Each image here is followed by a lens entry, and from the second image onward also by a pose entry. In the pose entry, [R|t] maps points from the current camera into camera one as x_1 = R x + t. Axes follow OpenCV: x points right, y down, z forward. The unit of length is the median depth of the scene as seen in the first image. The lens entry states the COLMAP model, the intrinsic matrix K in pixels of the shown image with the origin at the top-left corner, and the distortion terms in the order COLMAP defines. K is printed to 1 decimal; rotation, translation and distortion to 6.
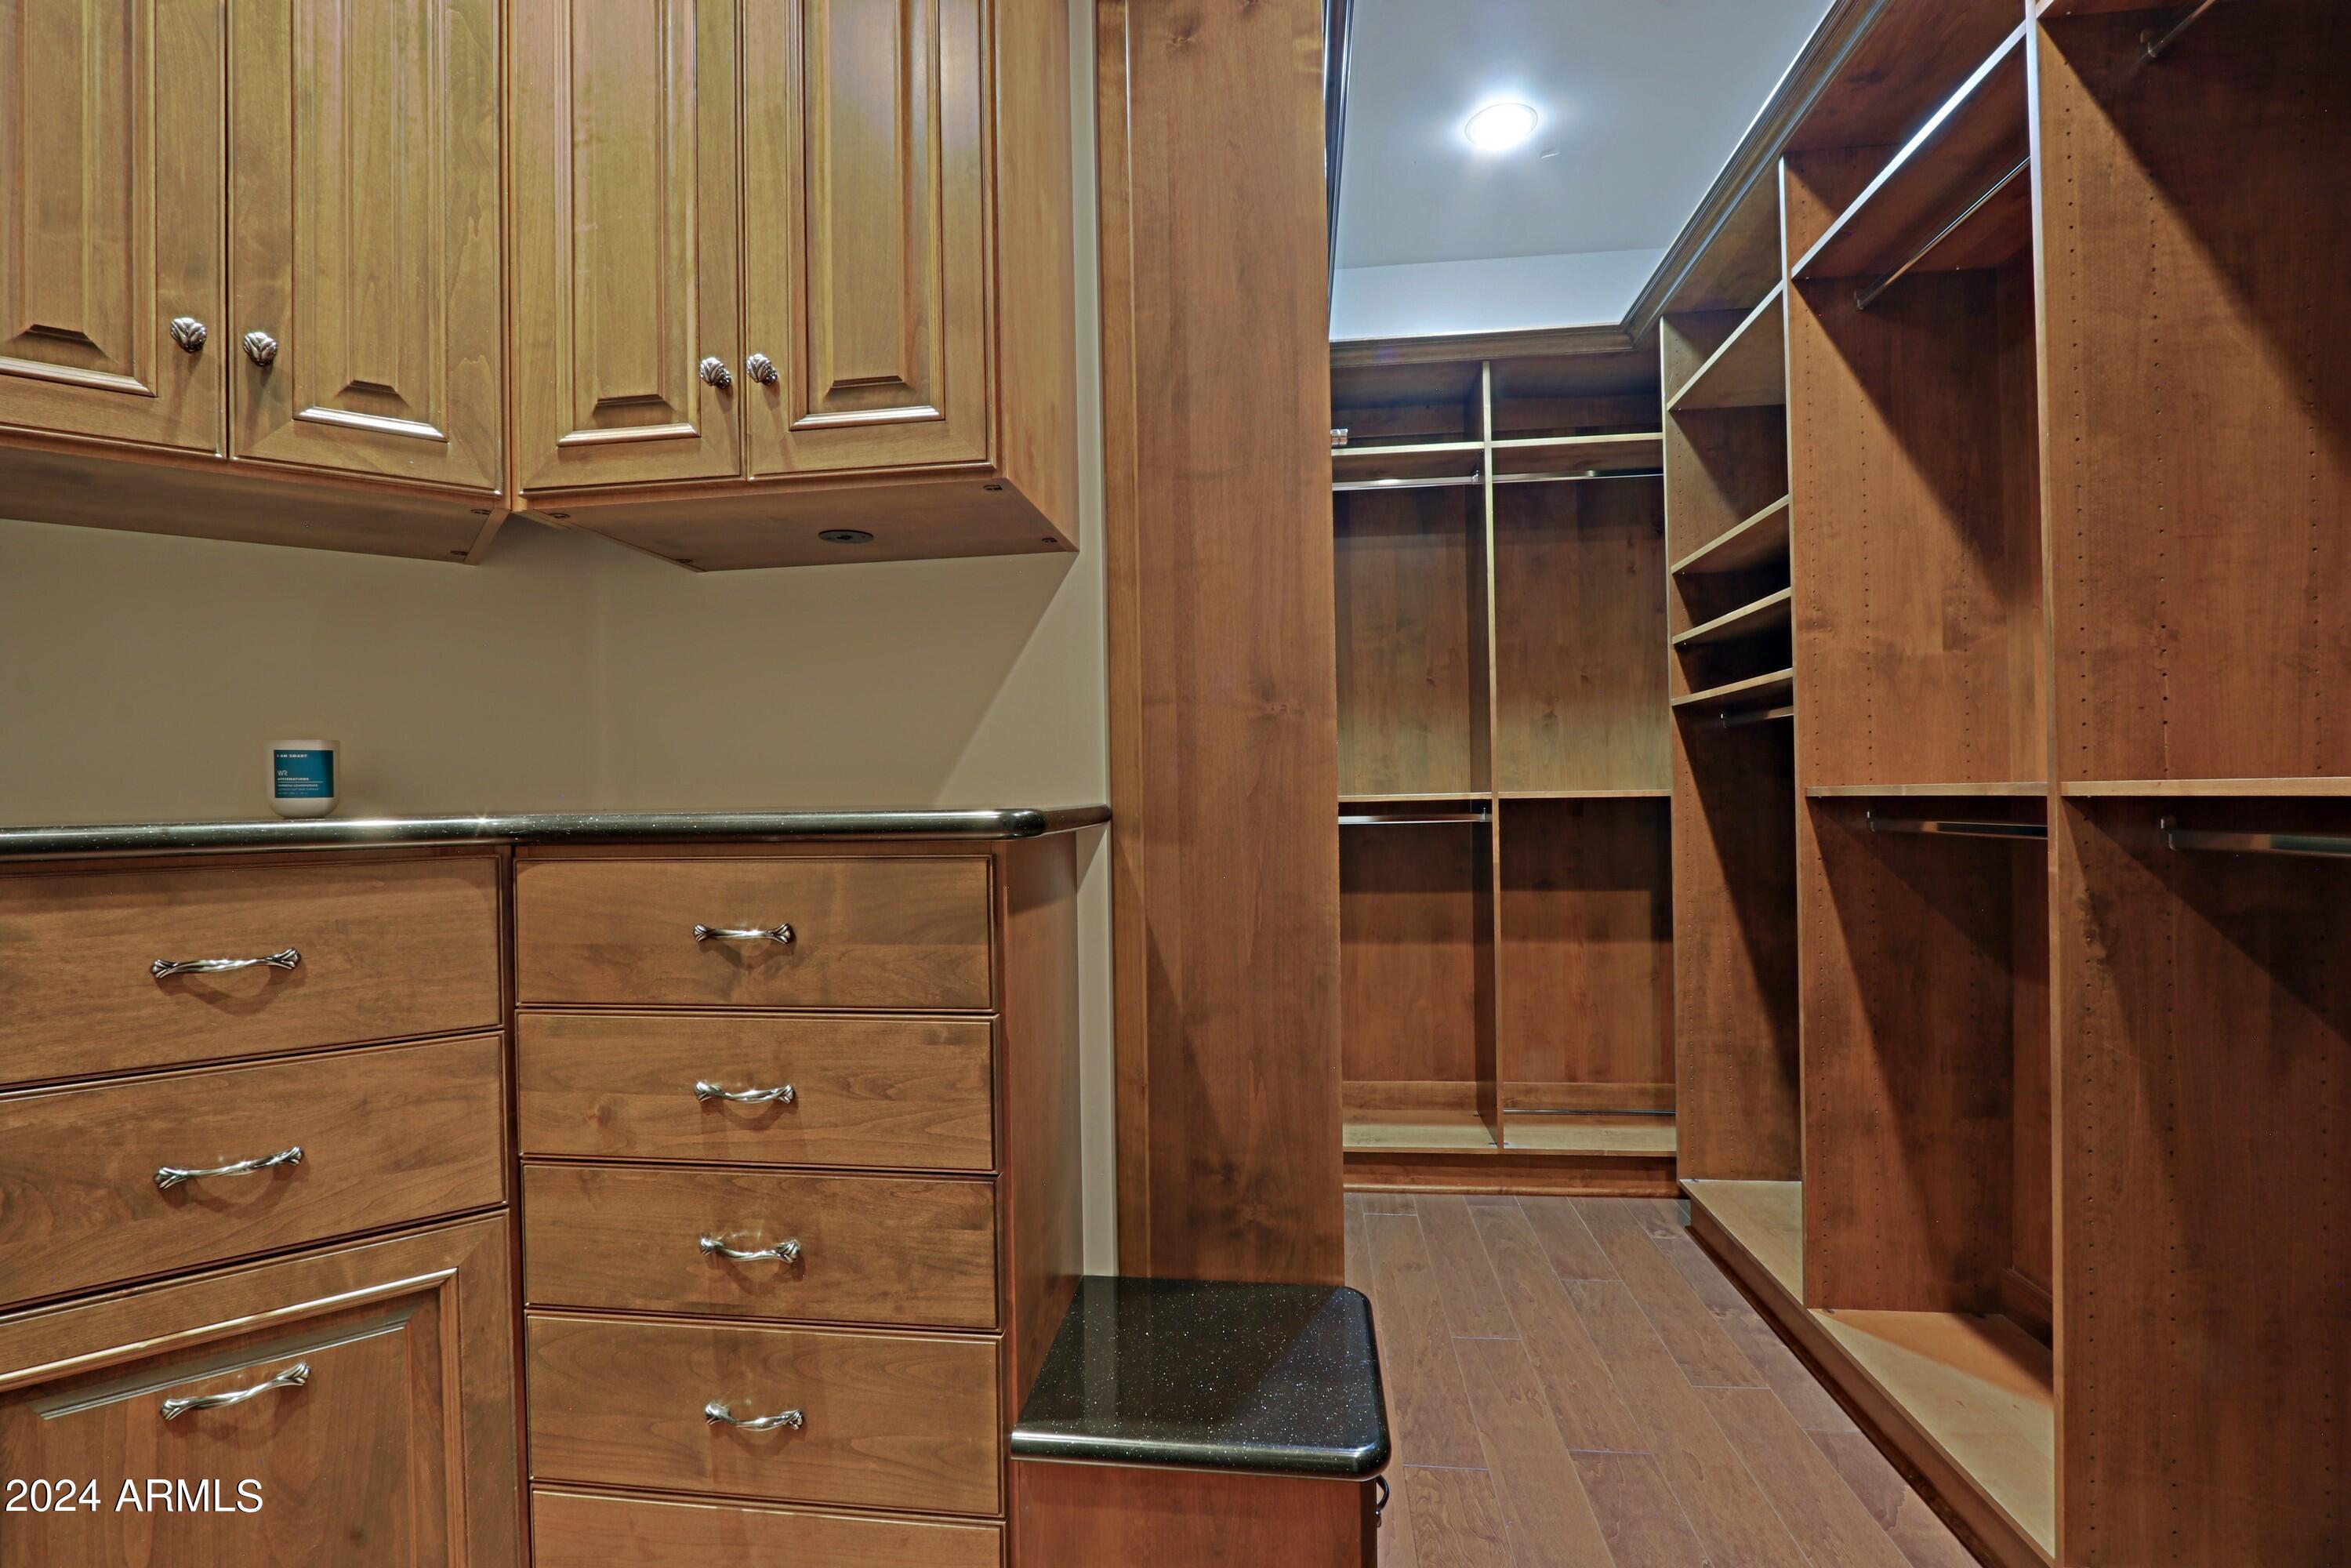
lens RADIAL K [[1080.3, 0, 1169.9], [0, 1080.3, 801.0], [0, 0, 1]] dist [-0.029550, 0.004356]
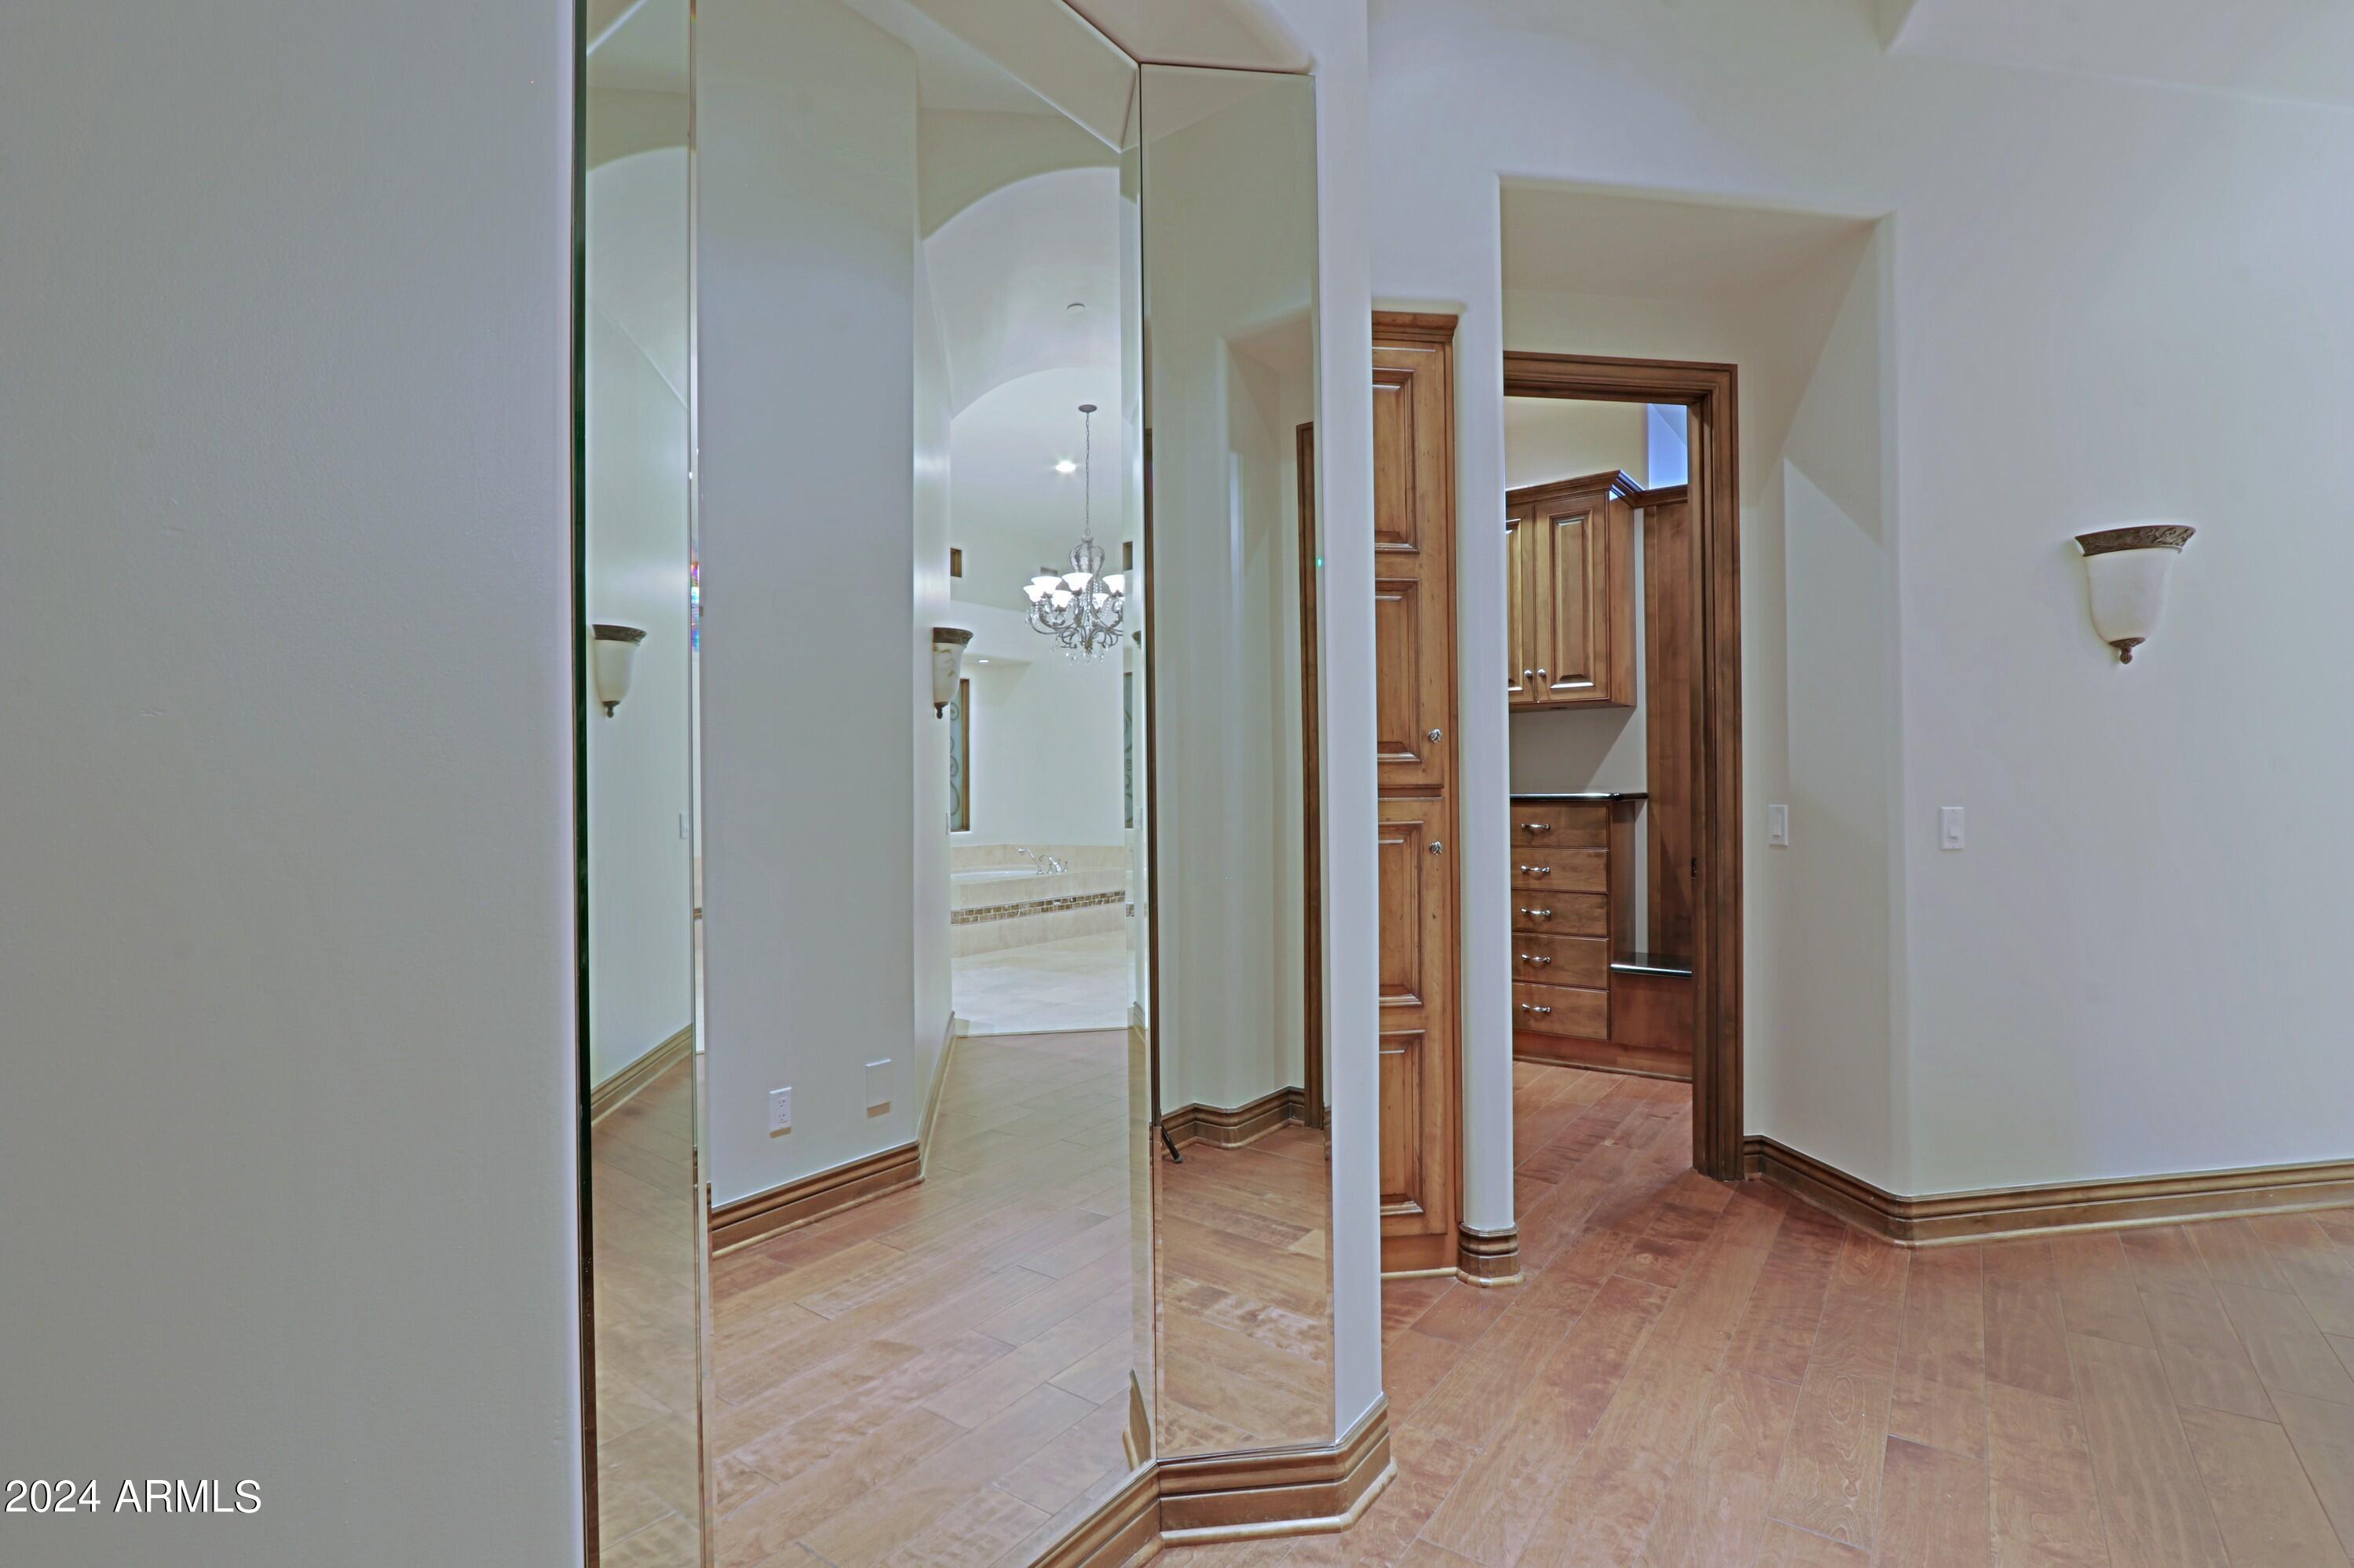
lens RADIAL K [[1081.6, 0, 1175.8], [0, 1081.6, 802.1], [0, 0, 1]] dist [-0.029550, 0.004356]
pose [[0.869512, 0.011045, -0.493788, 0.355039], [-0.005471, 0.999904, 0.012732, -0.000970], [0.493881, -0.008369, 0.869489, -2.825194]]
